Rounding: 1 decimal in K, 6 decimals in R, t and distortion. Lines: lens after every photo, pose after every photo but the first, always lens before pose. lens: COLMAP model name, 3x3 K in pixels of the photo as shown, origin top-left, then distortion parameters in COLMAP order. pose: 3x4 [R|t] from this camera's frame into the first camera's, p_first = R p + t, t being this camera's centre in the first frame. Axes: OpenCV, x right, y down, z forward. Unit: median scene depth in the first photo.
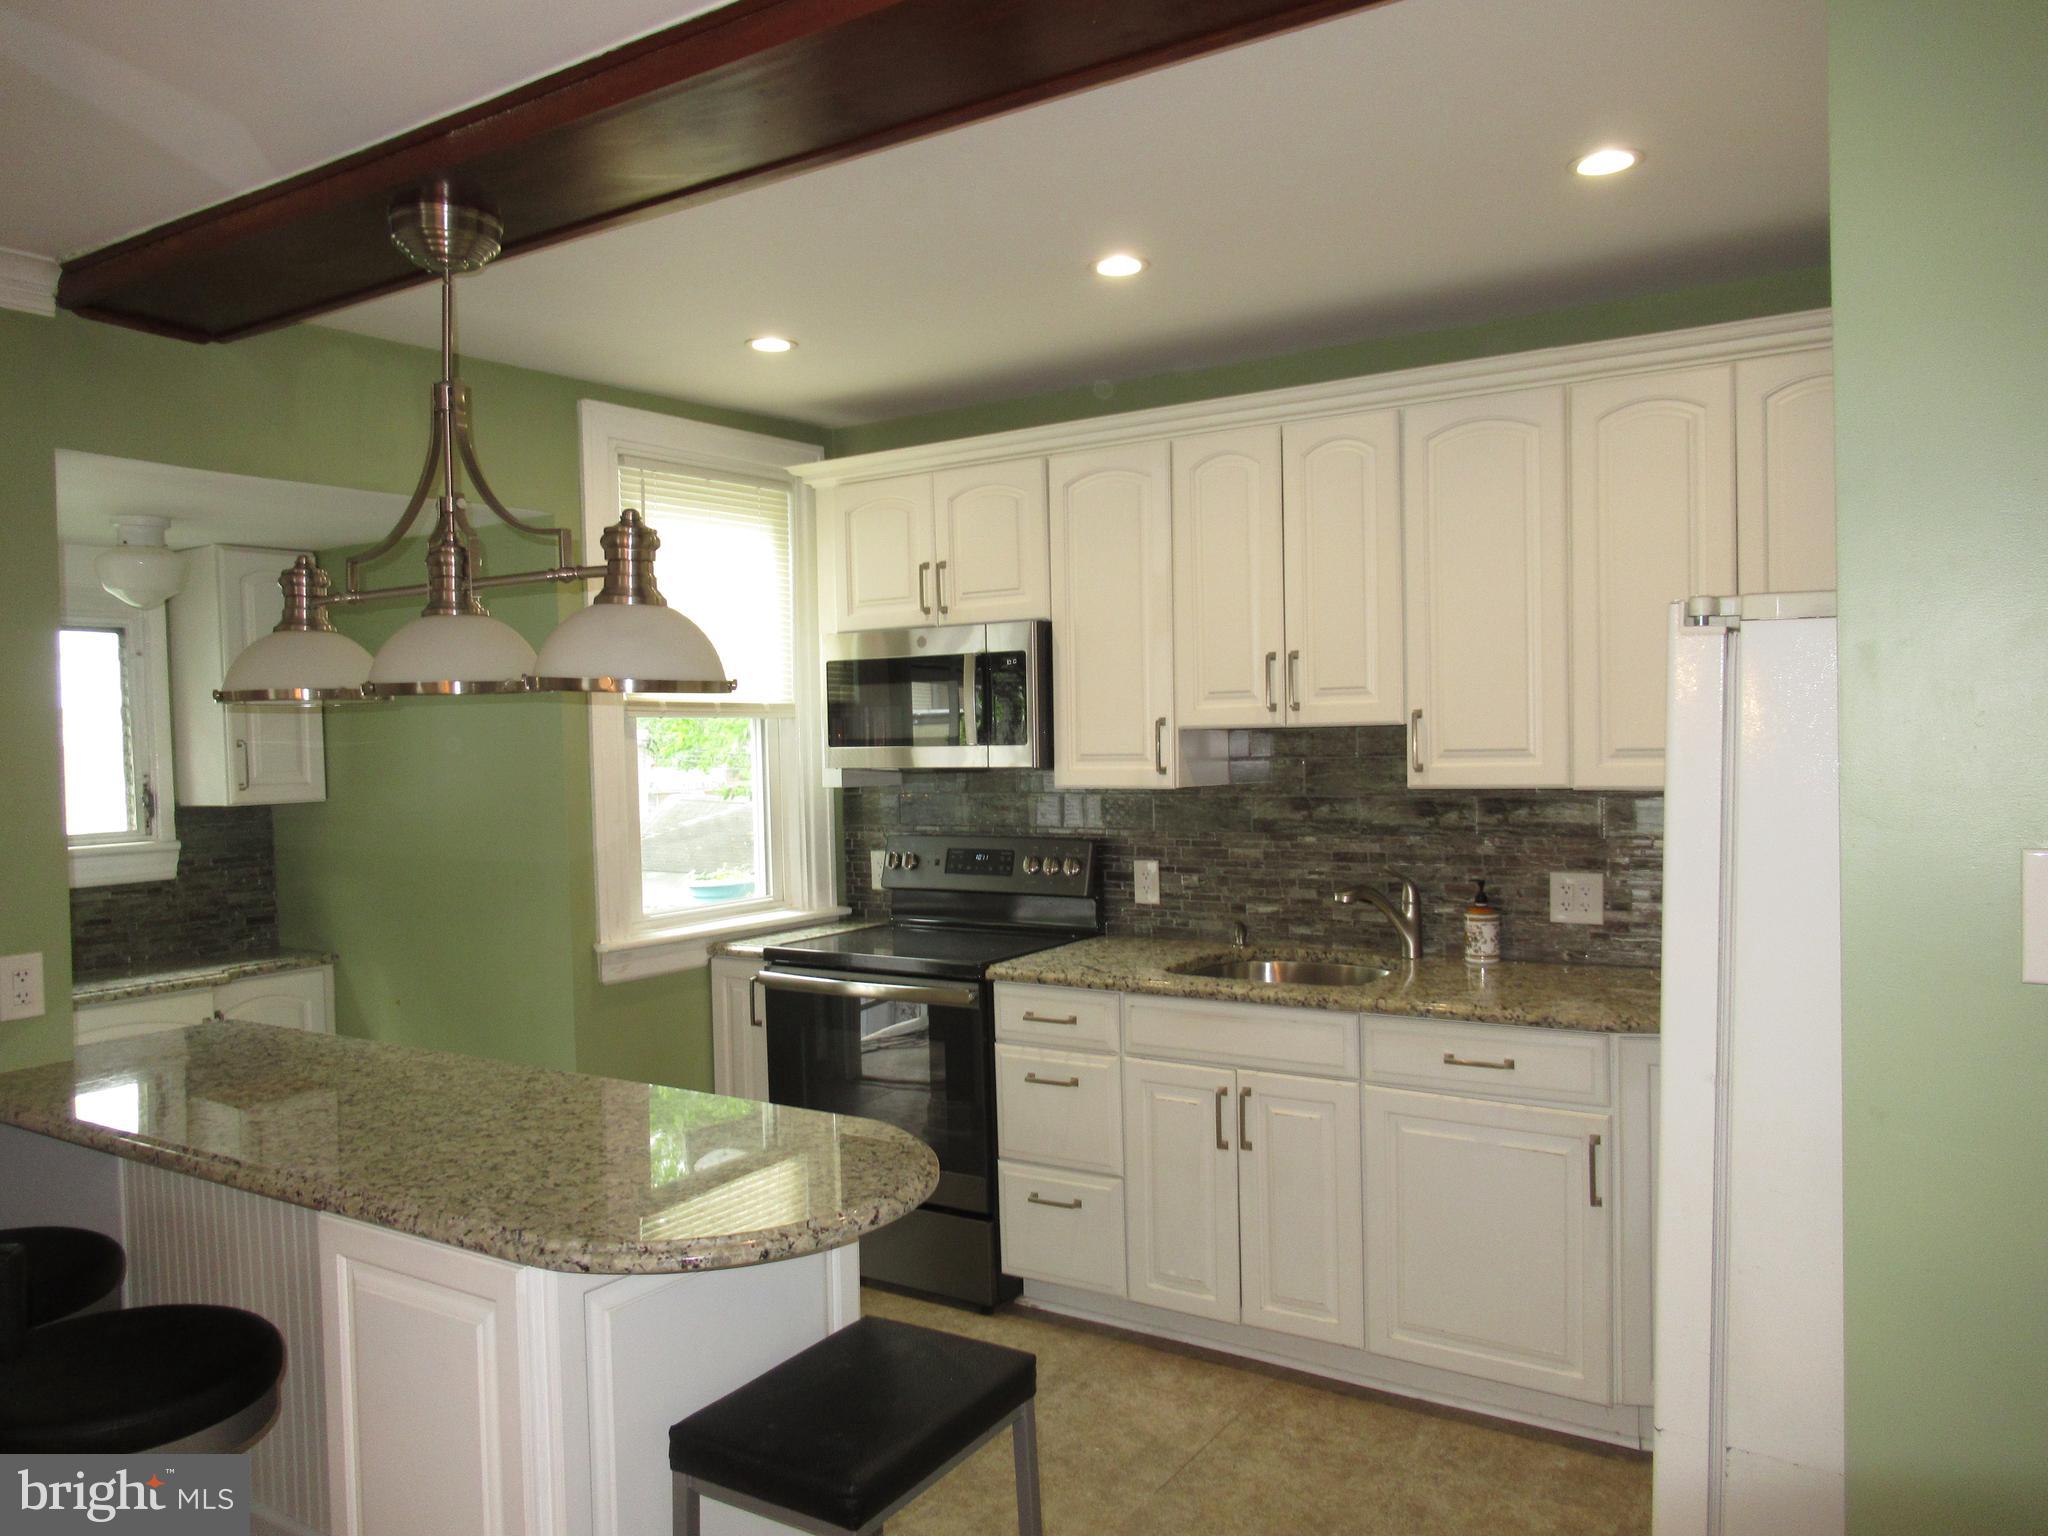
lens RADIAL K [[1519.5, 0, 1018.1], [0, 1519.5, 778.8], [0, 0, 1]] dist [-0.008732, -0.001230]
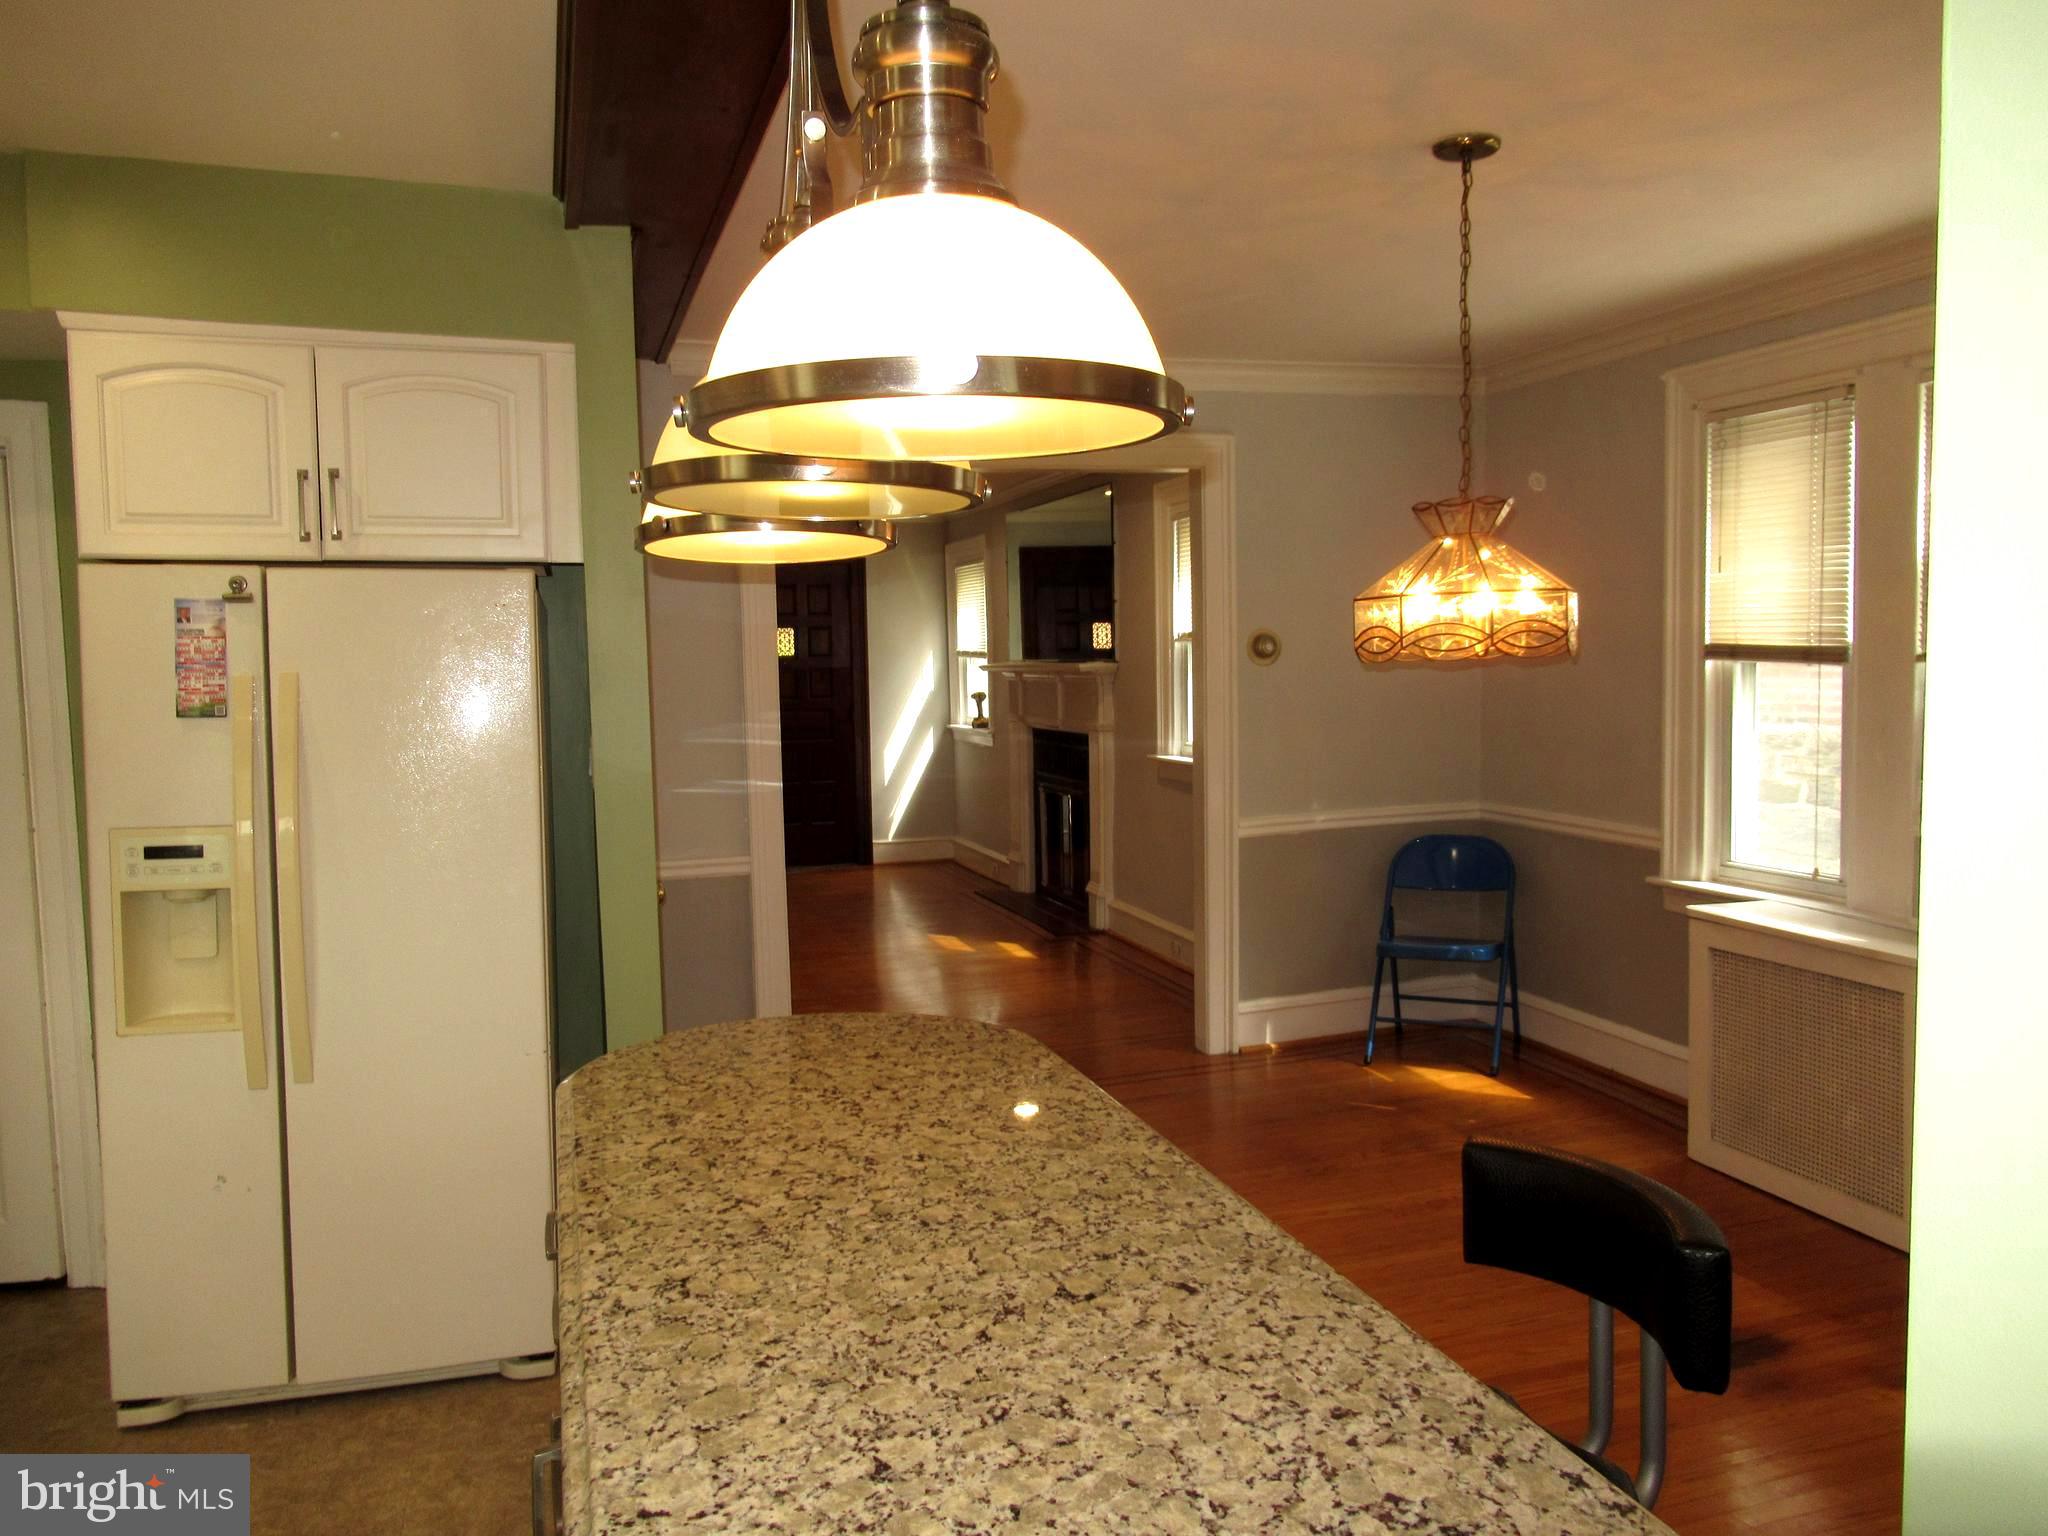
lens RADIAL K [[1519.5, 0, 1018.3], [0, 1519.5, 771.1], [0, 0, 1]] dist [-0.008732, -0.001230]
pose [[-0.773379, -0.010108, 0.633863, -0.488326], [0.055416, 0.994967, 0.083480, -0.001057], [-0.631517, 0.099688, -0.768927, 0.879511]]
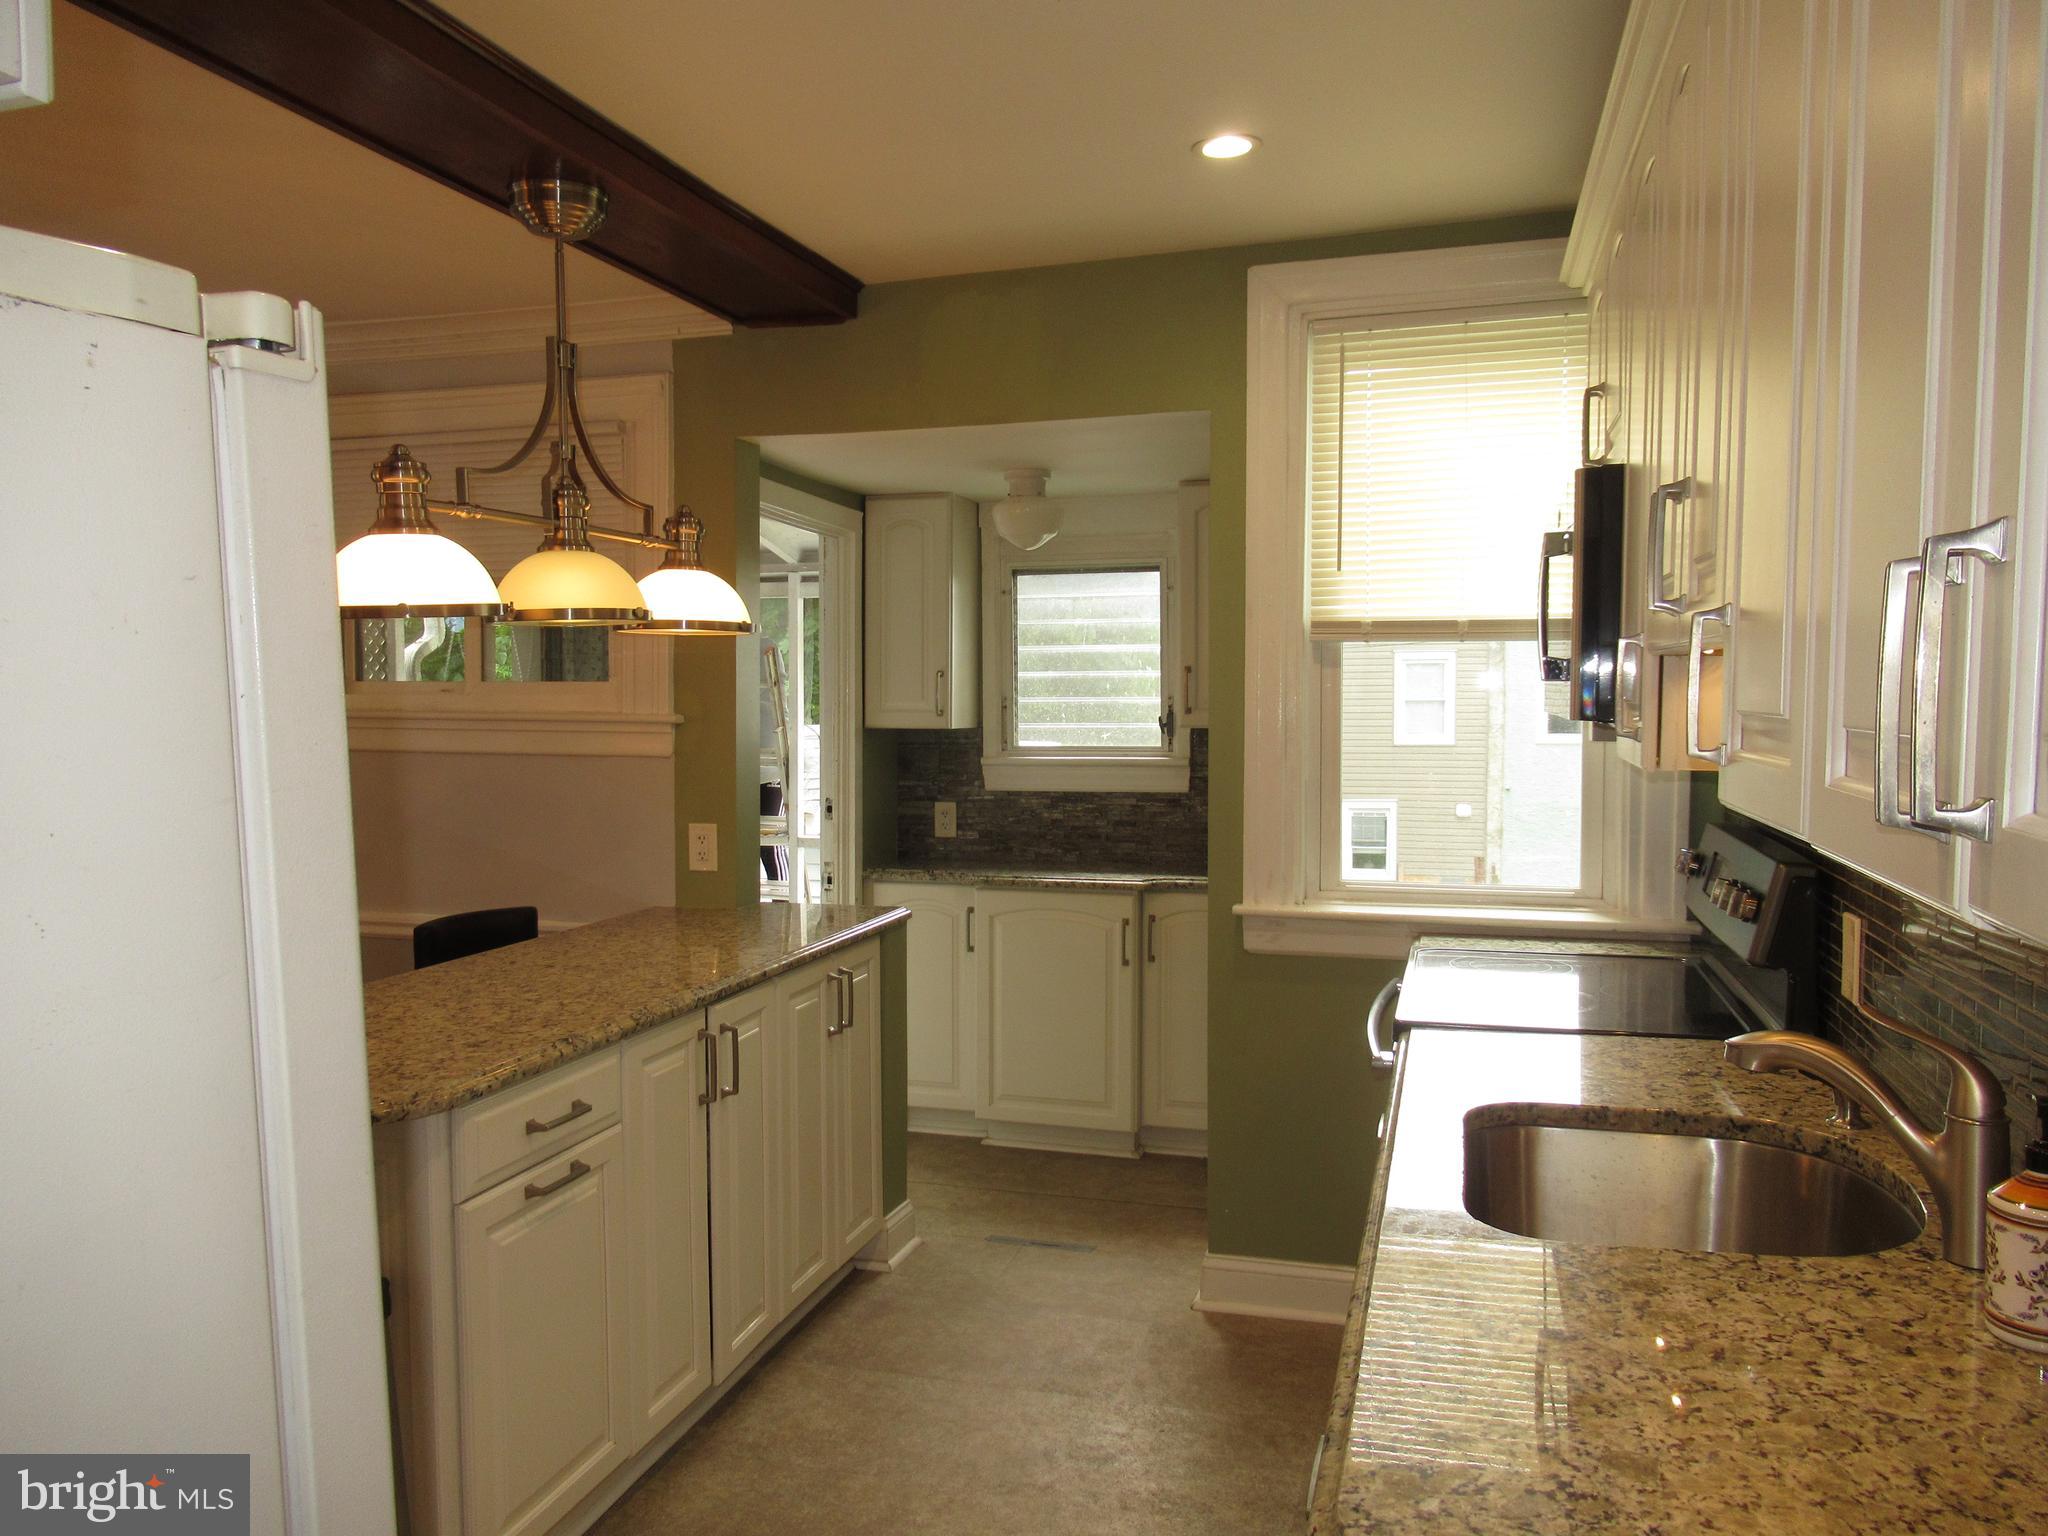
lens RADIAL K [[1519.5, 0, 1023.5], [0, 1519.5, 782.0], [0, 0, 1]] dist [-0.008732, -0.001230]
pose [[0.298309, 0.078460, -0.951239, 0.512837], [-0.031995, 0.996878, 0.072190, -0.019744], [0.953933, 0.008900, 0.299888, 0.630241]]
